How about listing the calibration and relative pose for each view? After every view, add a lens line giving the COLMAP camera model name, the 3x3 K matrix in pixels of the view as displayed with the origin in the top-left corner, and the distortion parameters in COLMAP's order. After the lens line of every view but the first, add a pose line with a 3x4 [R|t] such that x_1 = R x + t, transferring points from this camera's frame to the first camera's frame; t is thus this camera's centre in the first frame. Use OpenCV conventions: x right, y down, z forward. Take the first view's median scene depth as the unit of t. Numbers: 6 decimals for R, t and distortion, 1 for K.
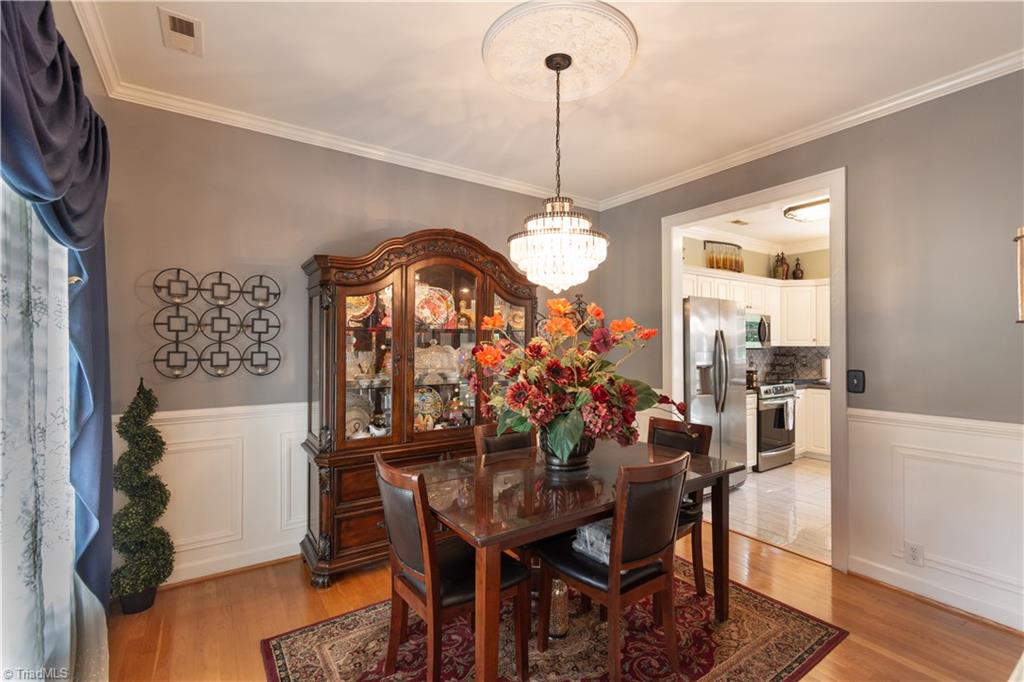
lens RADIAL K [[454.9, 0, 512.7], [0, 454.9, 340.0], [0, 0, 1]] dist [-0.000015, -0.000123]
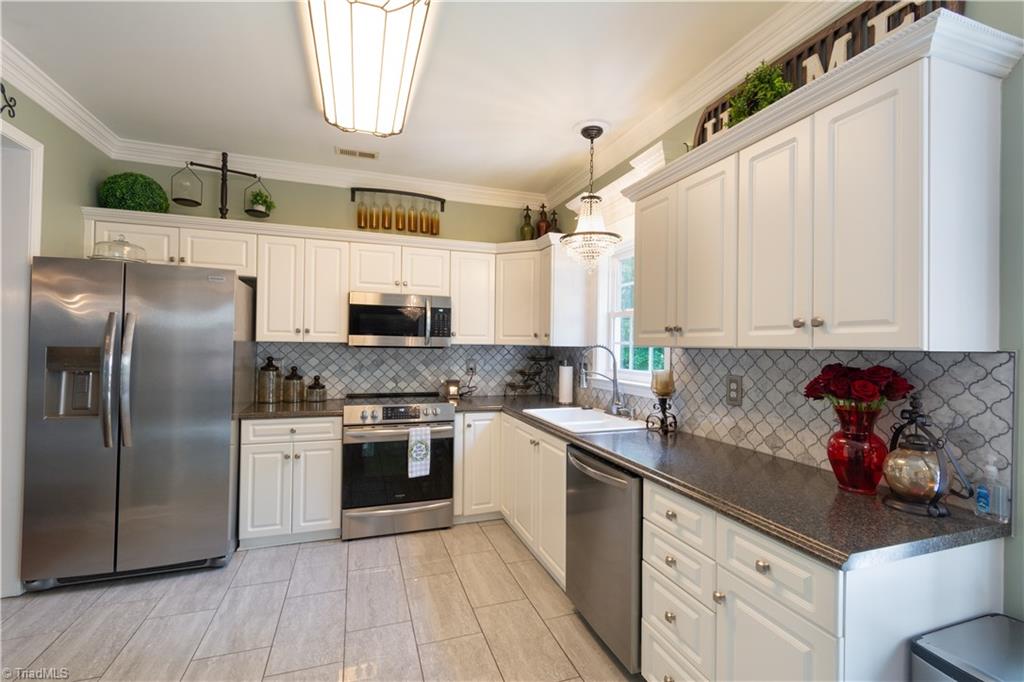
lens RADIAL K [[454.9, 0, 512.1], [0, 454.9, 343.3], [0, 0, 1]] dist [-0.000015, -0.000123]
pose [[0.967538, 0.013109, -0.252387, 0.813707], [-0.011630, 0.999905, 0.007352, 0.006733], [0.252459, -0.004178, 0.967598, 0.388983]]
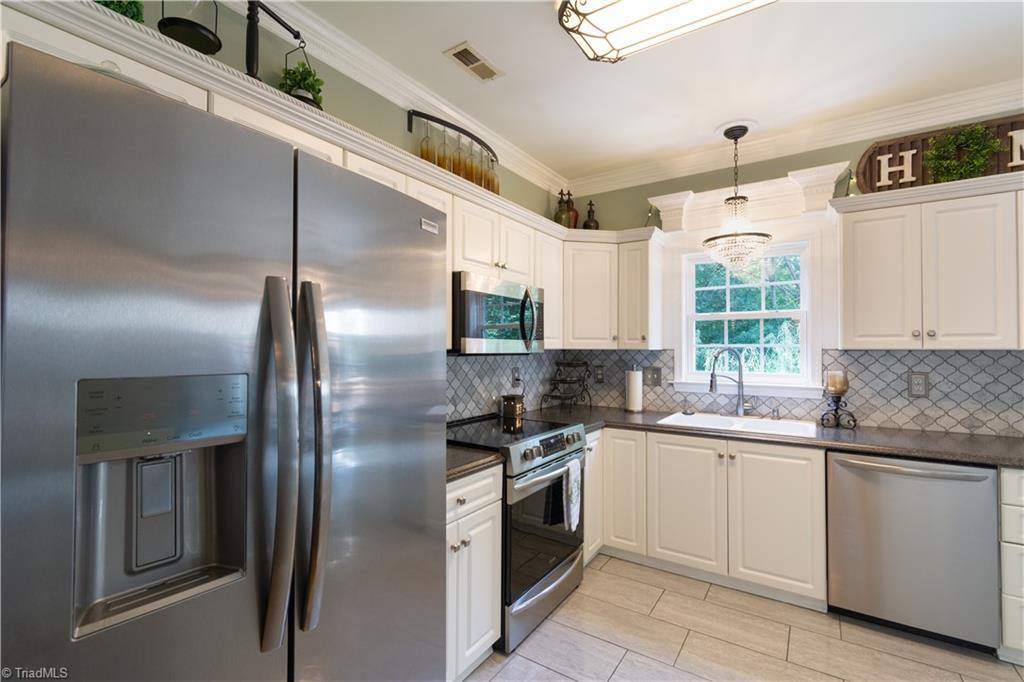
lens RADIAL K [[454.9, 0, 518.6], [0, 454.9, 342.9], [0, 0, 1]] dist [-0.000015, -0.000123]
pose [[0.922101, 0.005994, 0.386904, 0.342226], [-0.005453, 0.999982, -0.002496, 0.008054], [-0.386912, 0.000192, 0.922117, 0.538550]]
